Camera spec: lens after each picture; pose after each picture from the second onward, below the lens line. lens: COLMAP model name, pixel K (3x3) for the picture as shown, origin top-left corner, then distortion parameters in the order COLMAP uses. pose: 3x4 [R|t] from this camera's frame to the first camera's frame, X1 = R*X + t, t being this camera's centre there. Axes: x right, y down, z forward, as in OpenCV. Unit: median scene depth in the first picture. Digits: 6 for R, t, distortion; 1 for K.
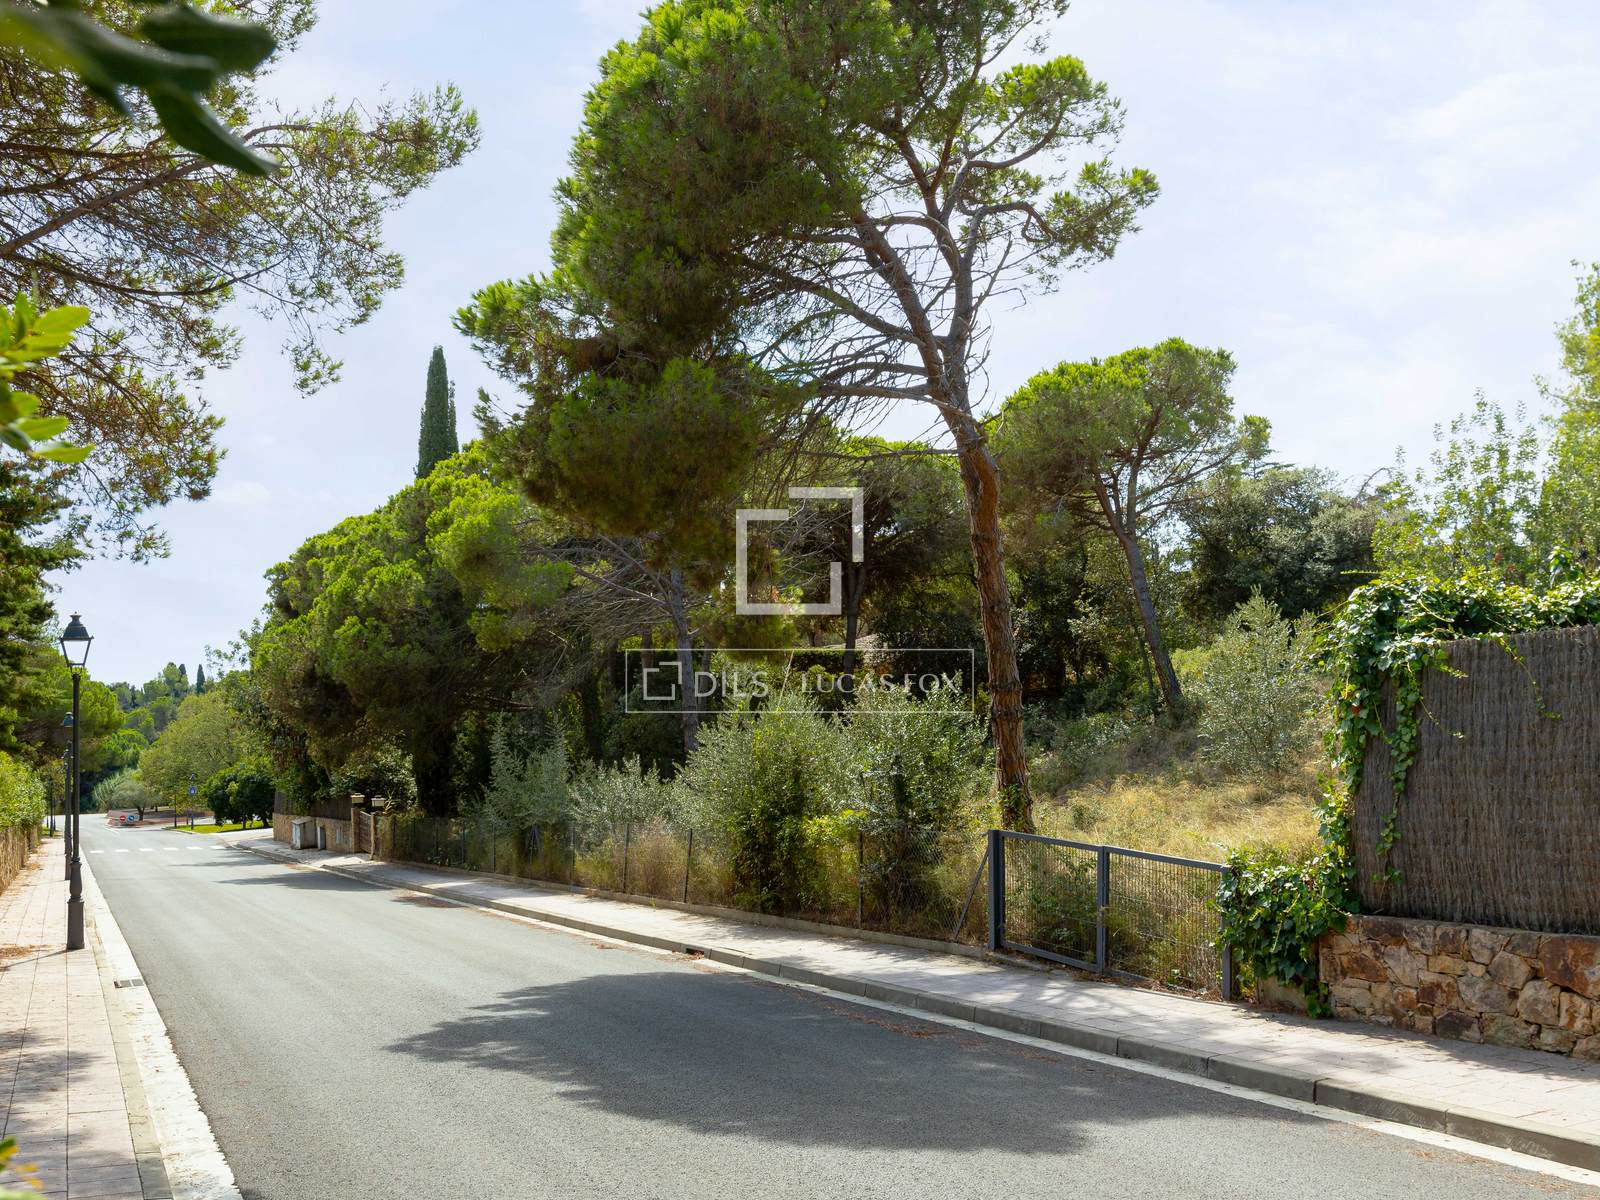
lens RADIAL K [[1539.7, 0, 756.7], [0, 1539.7, 653.1], [0, 0, 1]] dist [0.010823, 0.000000]
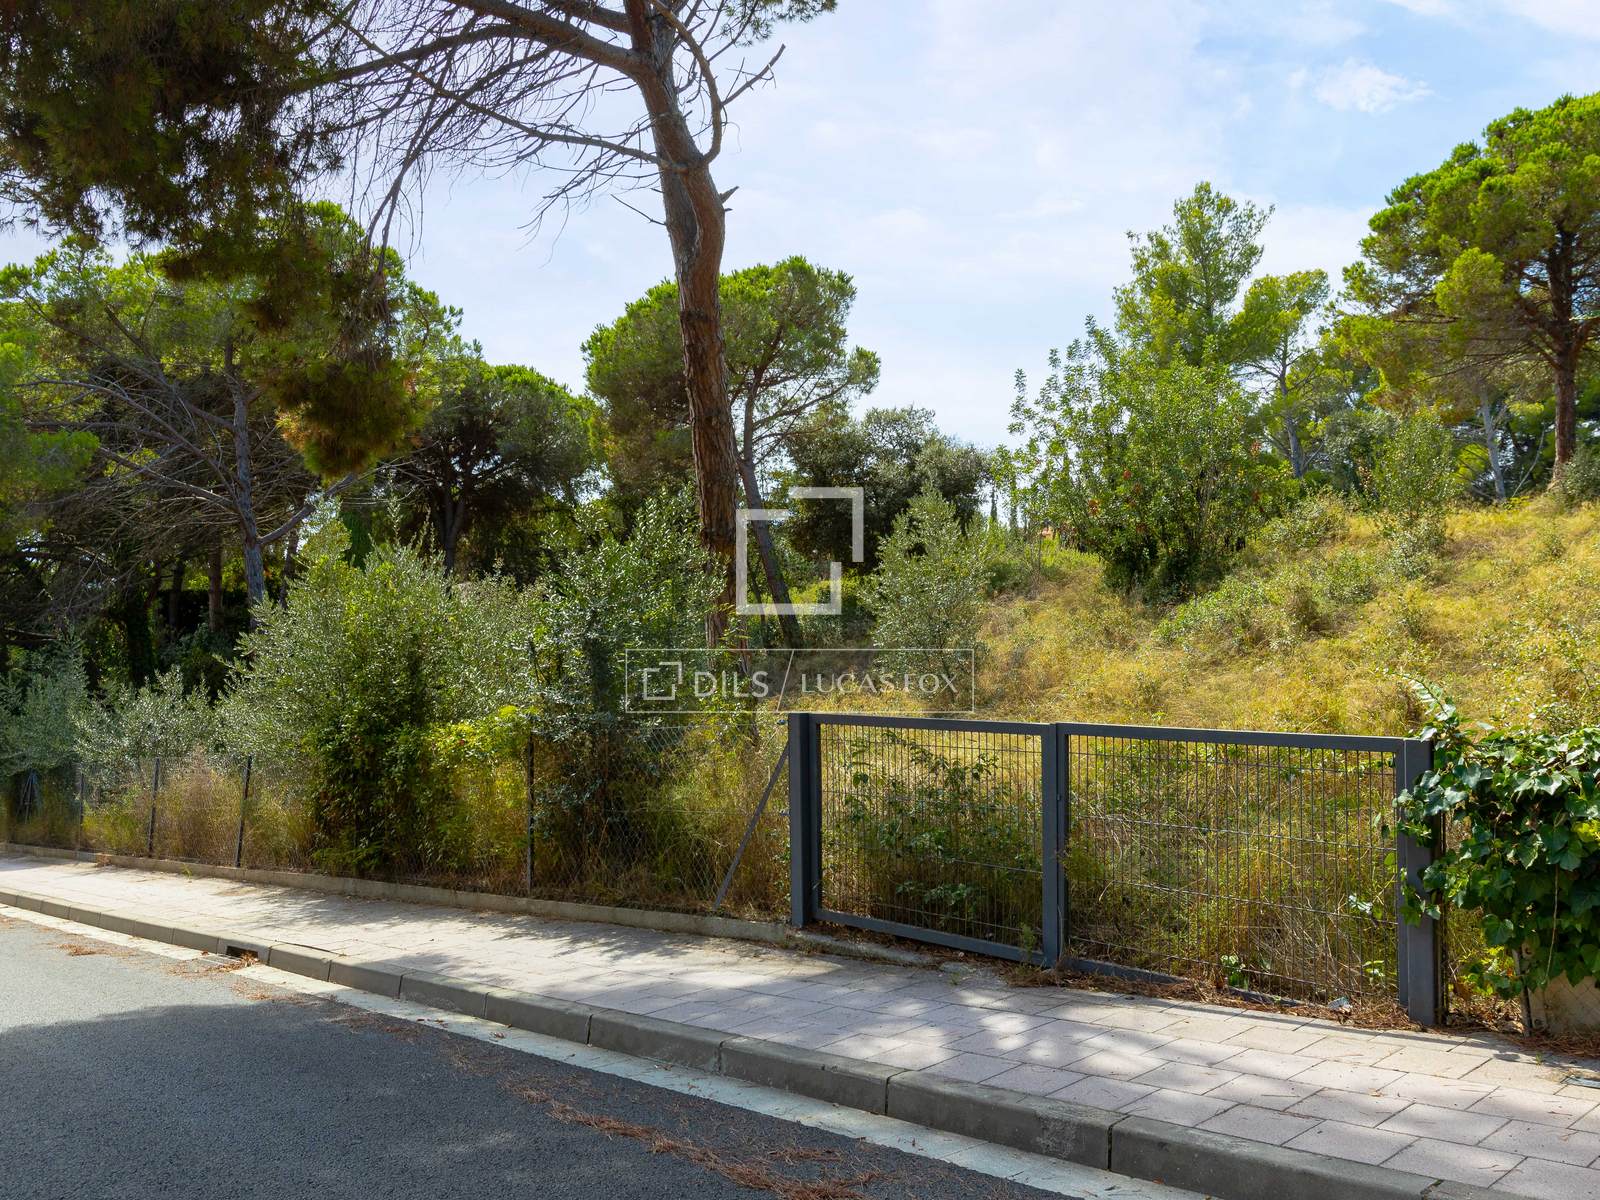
lens RADIAL K [[1426.8, 0, 797.7], [0, 1426.8, 595.3], [0, 0, 1]] dist [-0.002598, 0.019889]
pose [[0.952353, 0.006148, 0.304937, -0.004562], [-0.001678, 0.999887, -0.014921, 0.059718], [-0.304994, 0.013698, 0.952256, 0.378115]]
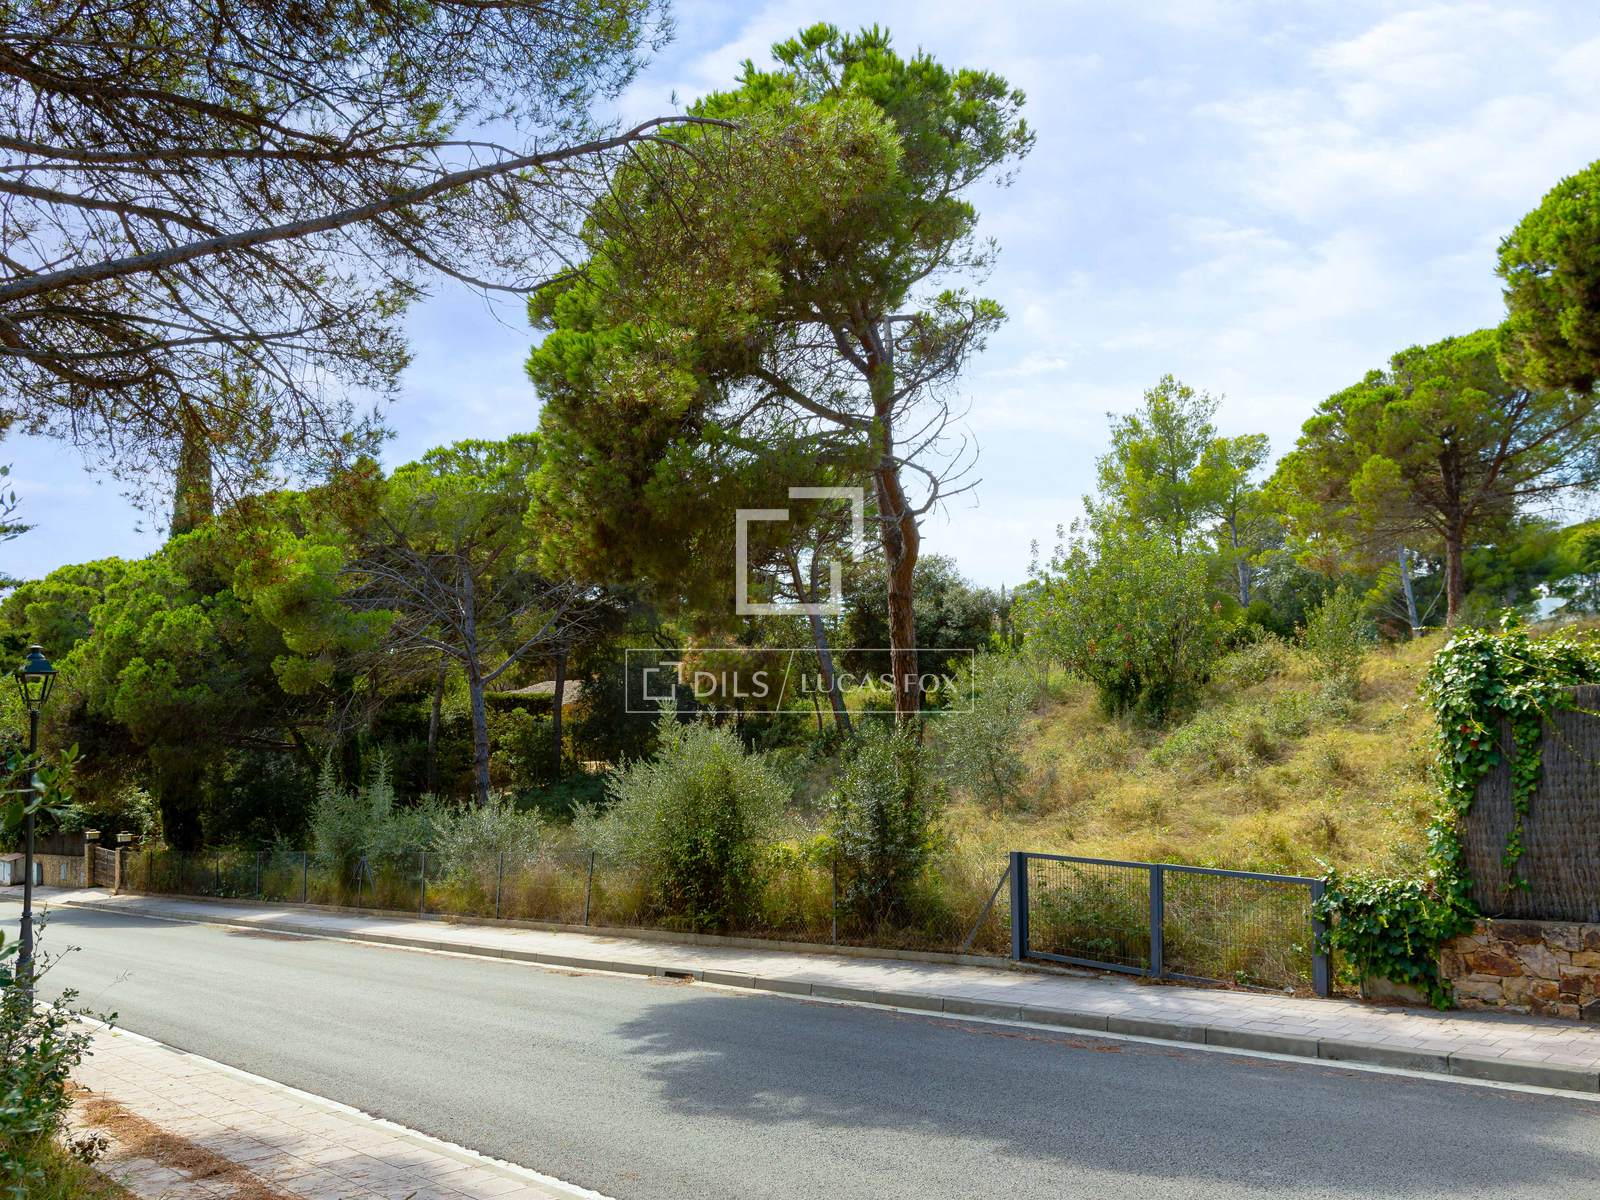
lens RADIAL K [[1260.9, 0, 800.9], [0, 1260.9, 631.2], [0, 0, 1]] dist [0.006136, 0.008077]
pose [[0.952157, 0.022958, 0.304745, -0.211131], [-0.006621, 0.998490, -0.054535, 0.003764], [-0.305537, 0.049908, 0.950871, 0.122450]]
